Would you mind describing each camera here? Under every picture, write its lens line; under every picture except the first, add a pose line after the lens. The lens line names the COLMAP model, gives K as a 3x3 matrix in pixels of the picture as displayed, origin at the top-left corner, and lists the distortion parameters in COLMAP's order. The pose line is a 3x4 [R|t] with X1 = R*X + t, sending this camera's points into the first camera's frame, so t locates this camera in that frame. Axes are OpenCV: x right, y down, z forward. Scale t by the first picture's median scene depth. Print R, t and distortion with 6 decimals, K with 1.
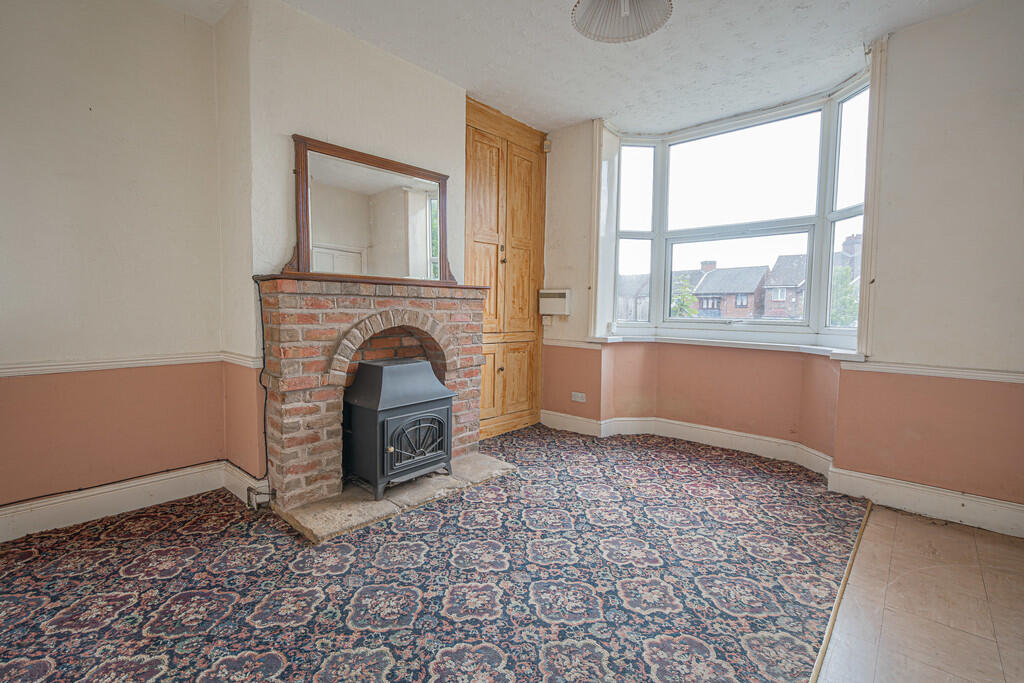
lens RADIAL K [[470.6, 0, 507.0], [0, 470.6, 343.4], [0, 0, 1]] dist [-0.001379, -0.001844]
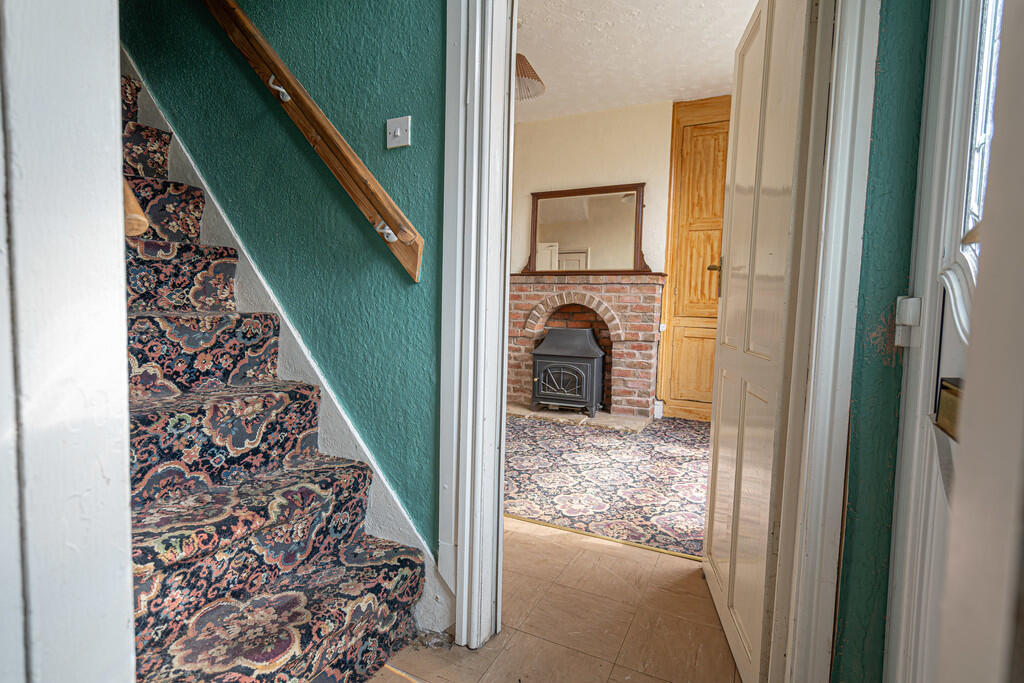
lens RADIAL K [[523.5, 0, 508.8], [0, 523.5, 341.1], [0, 0, 1]] dist [-0.000522, 0.000045]
pose [[0.261948, 0.065693, -0.962844, 1.383418], [-0.089793, 0.995012, 0.043459, 0.026790], [0.960896, 0.075073, 0.266540, 0.423835]]
